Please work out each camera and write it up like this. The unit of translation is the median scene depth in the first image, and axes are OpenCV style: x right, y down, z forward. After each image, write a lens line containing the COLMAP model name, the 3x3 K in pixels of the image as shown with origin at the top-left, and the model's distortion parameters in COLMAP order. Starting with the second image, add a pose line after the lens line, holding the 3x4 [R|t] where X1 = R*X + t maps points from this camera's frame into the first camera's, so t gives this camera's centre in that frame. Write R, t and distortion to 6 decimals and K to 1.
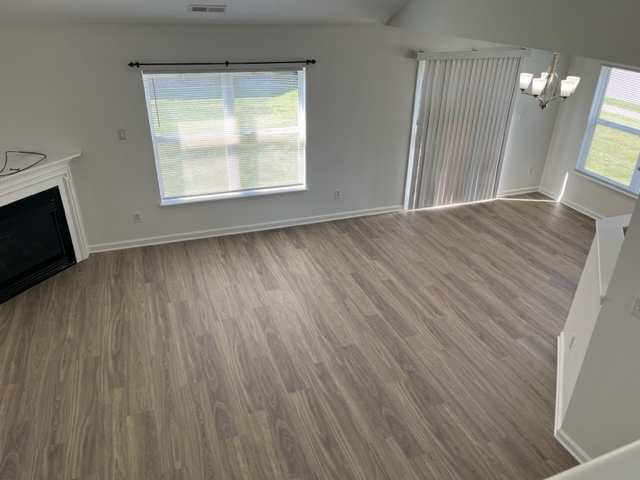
lens RADIAL K [[489.3, 0, 329.0], [0, 489.3, 238.5], [0, 0, 1]] dist [0.076871, -0.096399]
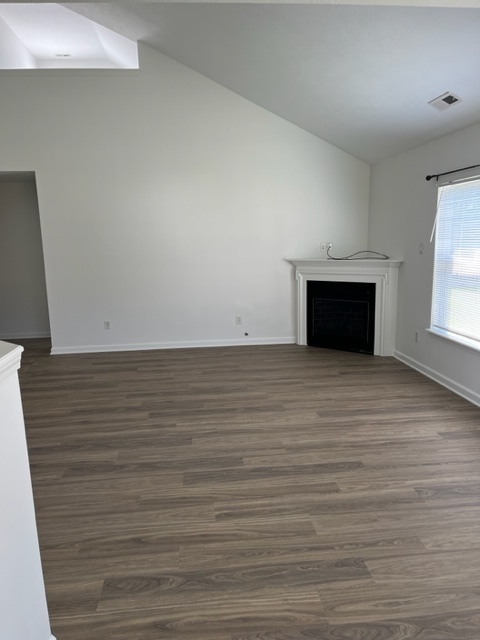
lens RADIAL K [[489.3, 0, 240.0], [0, 489.3, 320.0], [0, 0, 1]] dist [0.076871, -0.096399]
pose [[-0.263369, 0.144244, -0.953850, 0.667810], [-0.418541, 0.873767, 0.247698, -0.178841], [0.869172, 0.464461, -0.169751, 0.921490]]
